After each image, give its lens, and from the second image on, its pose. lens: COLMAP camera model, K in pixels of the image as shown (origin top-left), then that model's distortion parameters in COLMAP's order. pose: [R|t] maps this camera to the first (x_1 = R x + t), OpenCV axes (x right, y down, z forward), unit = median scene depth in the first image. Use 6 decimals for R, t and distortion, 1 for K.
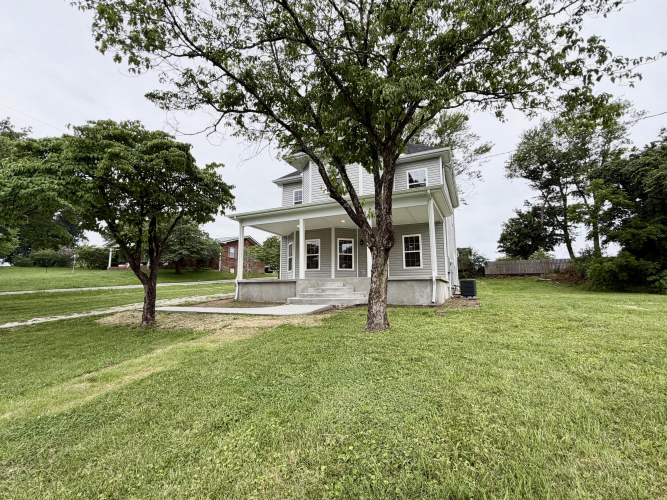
lens RADIAL K [[303.4, 0, 334.5], [0, 303.4, 248.7], [0, 0, 1]] dist [0.000128, -0.000088]
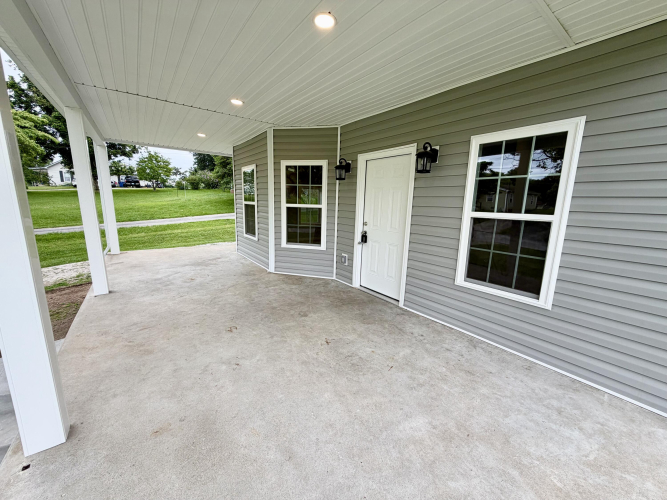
lens RADIAL K [[264.4, 0, 330.5], [0, 264.4, 250.9], [0, 0, 1]] dist [0.000699, -0.000029]
pose [[0.879009, 0.110243, -0.463885, 0.214109], [0.045021, 0.949367, 0.310928, -0.026860], [0.474674, -0.294193, 0.829539, 0.710991]]
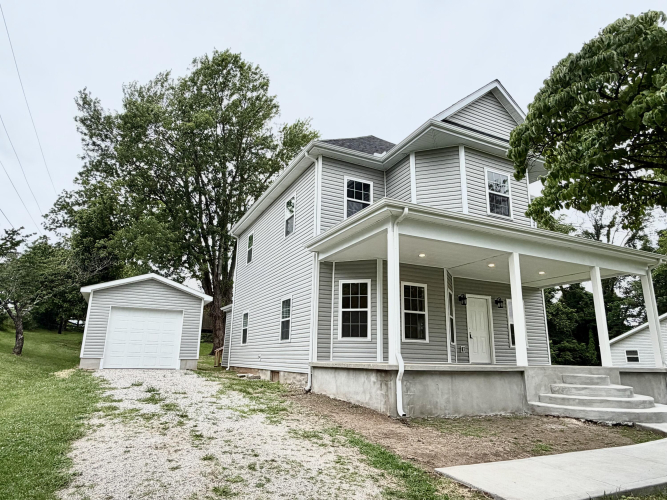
lens RADIAL K [[434.8, 0, 335.3], [0, 434.8, 252.6], [0, 0, 1]] dist [0.022566, 0.003324]
pose [[0.618722, 0.188440, 0.762675, -0.754751], [-0.126459, 0.982036, -0.140048, 0.041828], [-0.775365, -0.009796, 0.631437, 0.621393]]
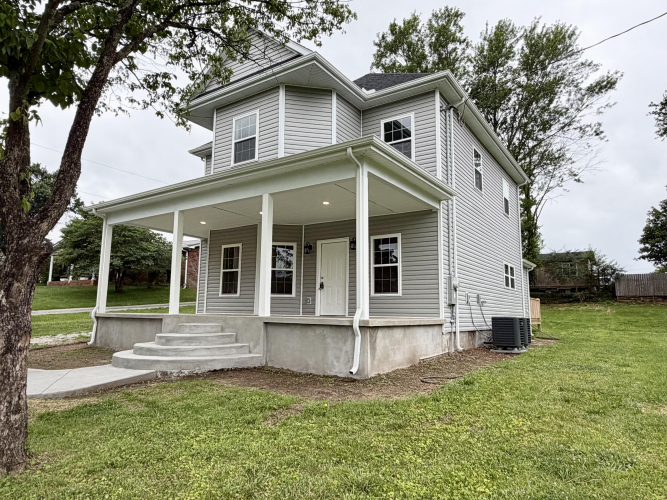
lens RADIAL K [[434.8, 0, 331.7], [0, 434.8, 249.3], [0, 0, 1]] dist [0.022566, 0.003324]
pose [[0.987373, -0.007021, -0.158255, 0.258243], [0.005899, 0.999954, -0.007562, -0.012913], [0.158301, 0.006533, 0.987369, 0.183369]]
